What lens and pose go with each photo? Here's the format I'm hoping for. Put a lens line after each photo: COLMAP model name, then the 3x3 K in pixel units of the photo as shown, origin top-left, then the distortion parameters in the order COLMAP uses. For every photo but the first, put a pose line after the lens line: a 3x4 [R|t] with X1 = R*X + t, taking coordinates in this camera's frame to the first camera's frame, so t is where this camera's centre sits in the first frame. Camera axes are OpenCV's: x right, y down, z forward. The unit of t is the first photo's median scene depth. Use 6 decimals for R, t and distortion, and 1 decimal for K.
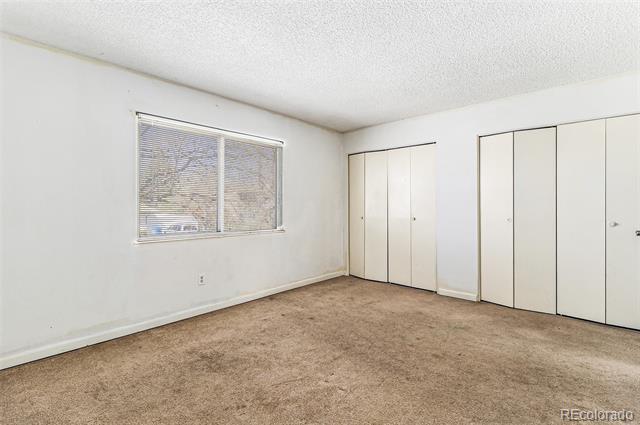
lens RADIAL K [[300.6, 0, 318.4], [0, 300.6, 204.8], [0, 0, 1]] dist [-0.001845, 0.000000]
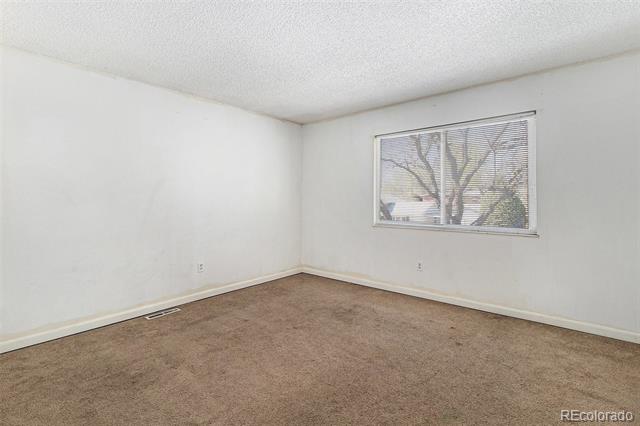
lens RADIAL K [[300.6, 0, 318.4], [0, 300.6, 205.3], [0, 0, 1]] dist [-0.001845, 0.000000]
pose [[0.037212, 0.014159, -0.999207, 0.734766], [-0.001201, 0.999900, 0.014124, 0.004008], [0.999307, 0.000675, 0.037225, 0.592028]]
